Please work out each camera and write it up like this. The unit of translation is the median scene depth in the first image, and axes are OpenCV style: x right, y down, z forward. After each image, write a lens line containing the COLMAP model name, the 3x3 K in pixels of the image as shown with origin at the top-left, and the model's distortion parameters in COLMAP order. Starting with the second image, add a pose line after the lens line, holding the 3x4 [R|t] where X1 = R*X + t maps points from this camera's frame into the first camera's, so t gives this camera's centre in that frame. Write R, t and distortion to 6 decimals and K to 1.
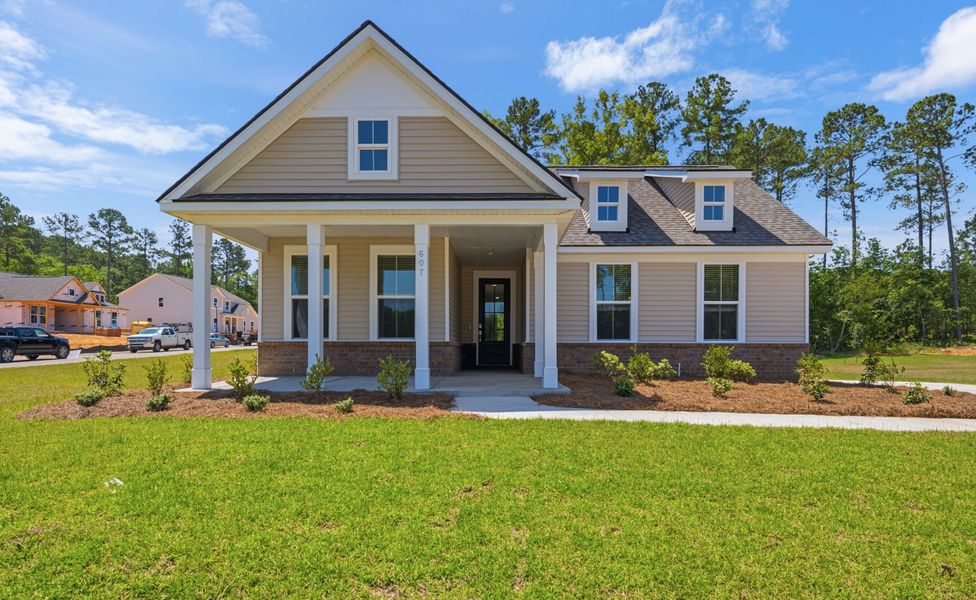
lens RADIAL K [[529.5, 0, 421.0], [0, 529.5, 346.0], [0, 0, 1]] dist [-0.010143, -0.000525]
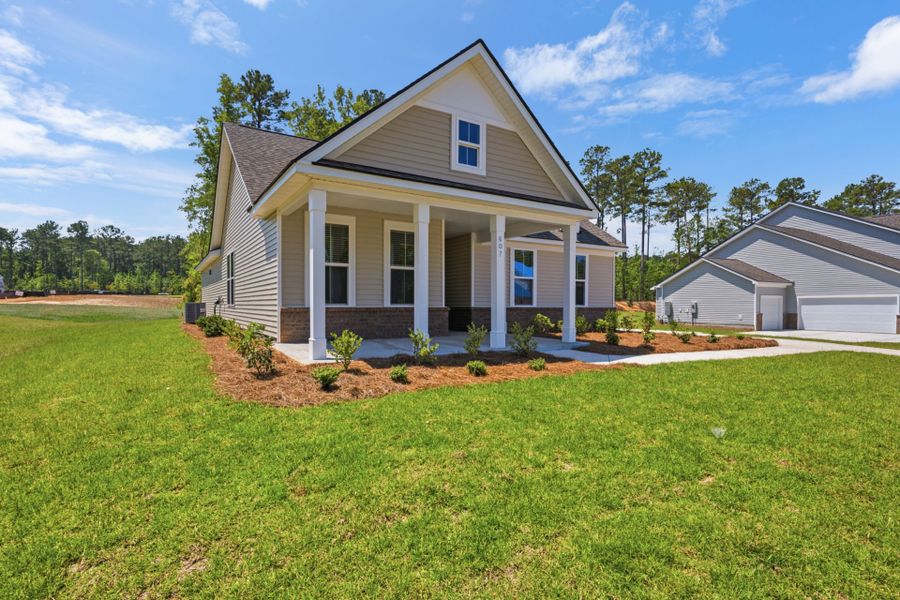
lens RADIAL K [[462.0, 0, 447.6], [0, 462.0, 304.7], [0, 0, 1]] dist [-0.003484, -0.000145]
pose [[0.834494, 0.002118, 0.551013, -0.646356], [-0.004745, 0.999983, 0.003342, -0.022525], [-0.550996, -0.005403, 0.834490, 0.154843]]
